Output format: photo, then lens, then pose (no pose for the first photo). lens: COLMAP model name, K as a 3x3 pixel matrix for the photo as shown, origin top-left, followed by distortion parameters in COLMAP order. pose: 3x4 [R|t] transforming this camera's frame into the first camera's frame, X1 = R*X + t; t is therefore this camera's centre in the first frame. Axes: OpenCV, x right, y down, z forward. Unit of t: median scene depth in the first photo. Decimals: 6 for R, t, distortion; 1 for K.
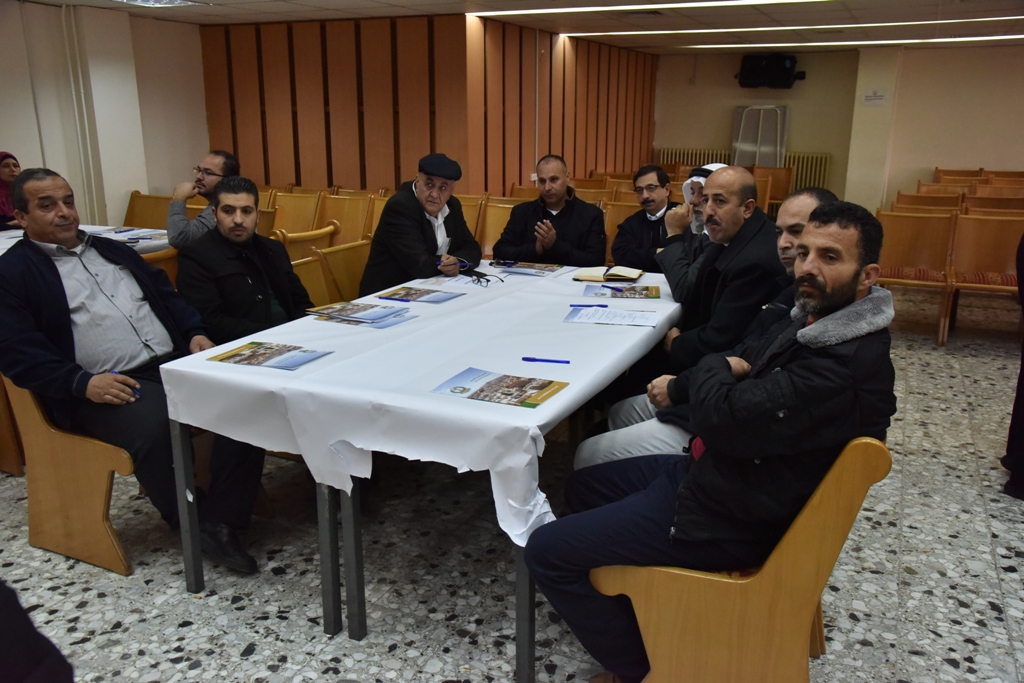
lens RADIAL K [[857.7, 0, 507.3], [0, 857.7, 351.3], [0, 0, 1]] dist [-0.014159, -0.006881]
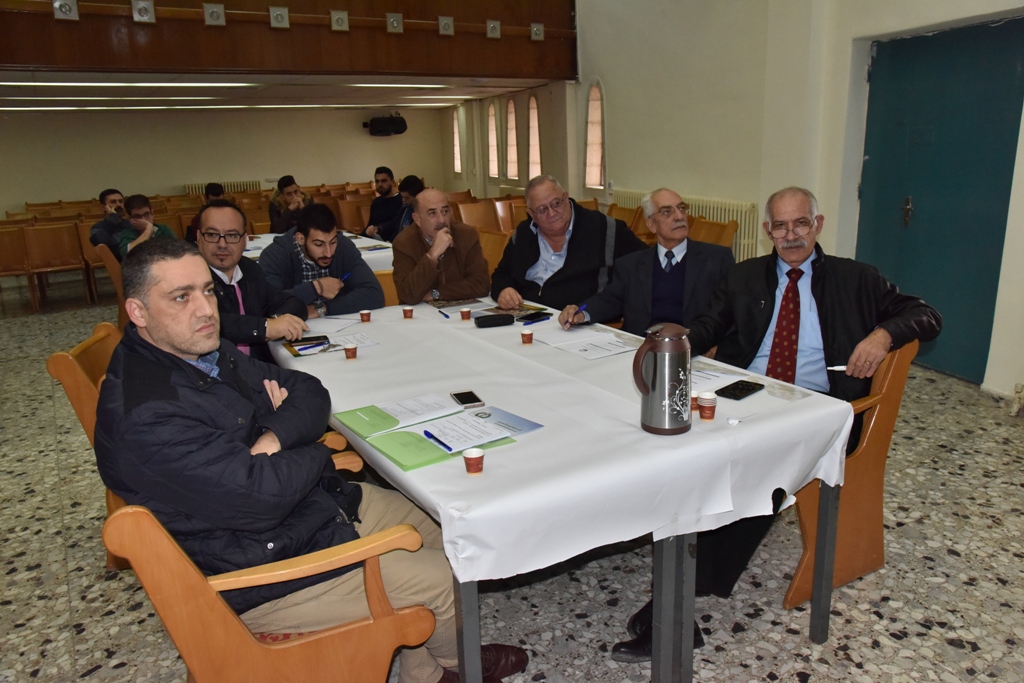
lens RADIAL K [[764.6, 0, 517.9], [0, 764.6, 348.3], [0, 0, 1]] dist [-0.042900, 0.021324]
pose [[0.553535, -0.233772, 0.799343, -0.059985], [0.254744, 0.961320, 0.104735, 0.072347], [-0.792908, 0.145653, 0.591677, -0.255997]]
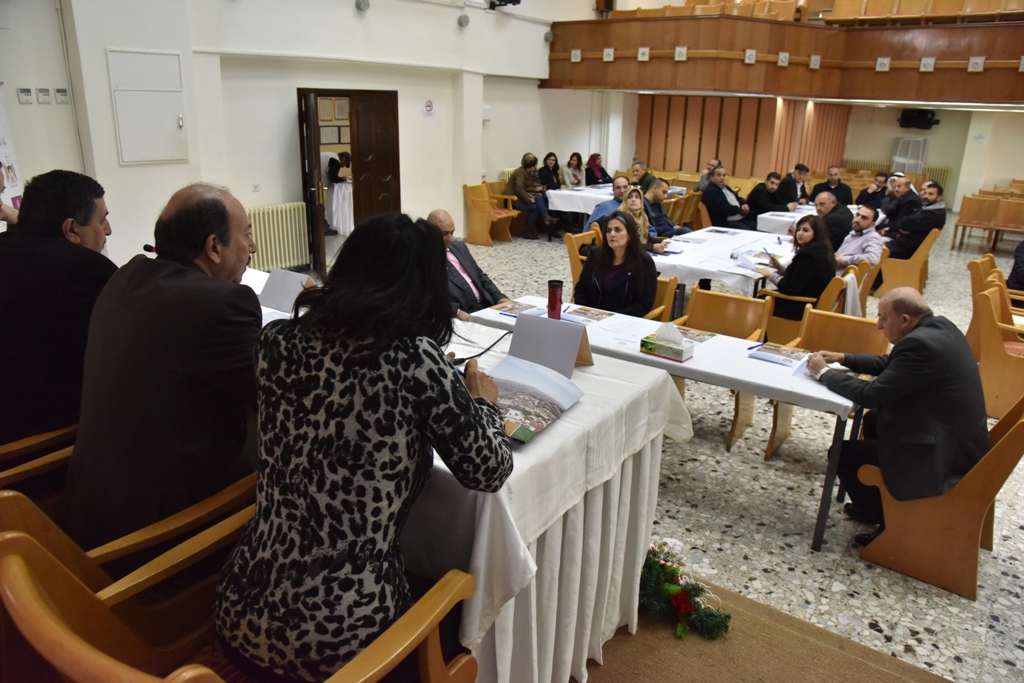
lens RADIAL K [[702.7, 0, 517.1], [0, 702.7, 342.0], [0, 0, 1]] dist [-0.106120, 0.057480]
pose [[0.975927, 0.086812, -0.200075, -0.197695], [-0.076886, 0.995416, 0.056876, 0.125001], [0.204095, -0.040124, 0.978128, -0.603606]]
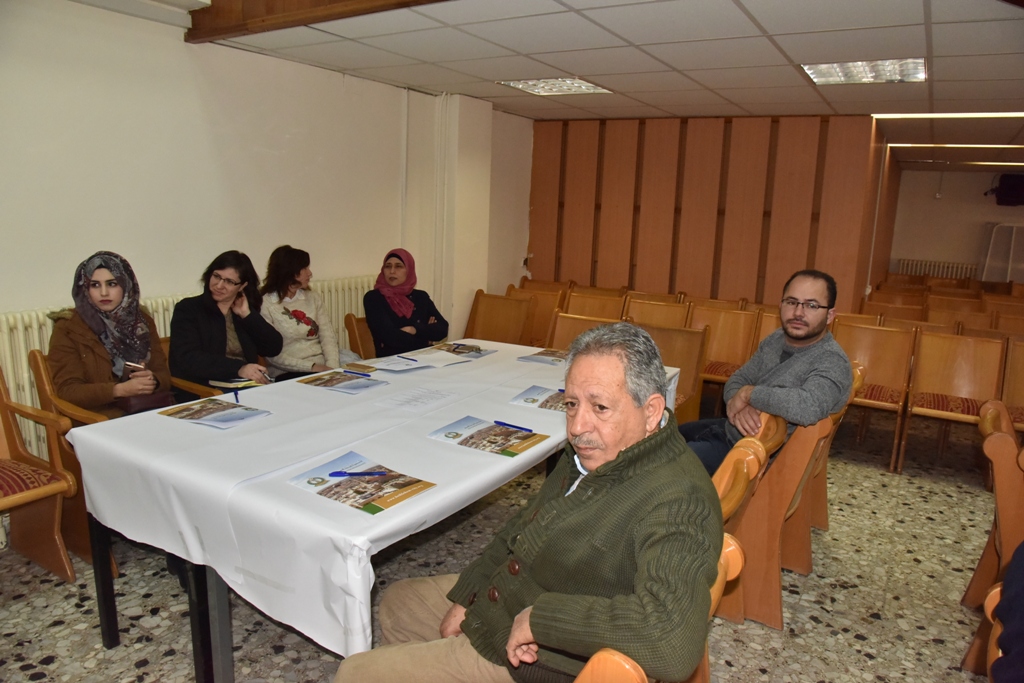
lens RADIAL K [[702.7, 0, 519.0], [0, 702.7, 348.6], [0, 0, 1]] dist [-0.106120, 0.057480]
pose [[0.993701, 0.055592, -0.097307, -0.219800], [-0.062596, 0.995548, -0.070466, -0.052142], [0.092956, 0.076113, 0.992757, 0.186144]]
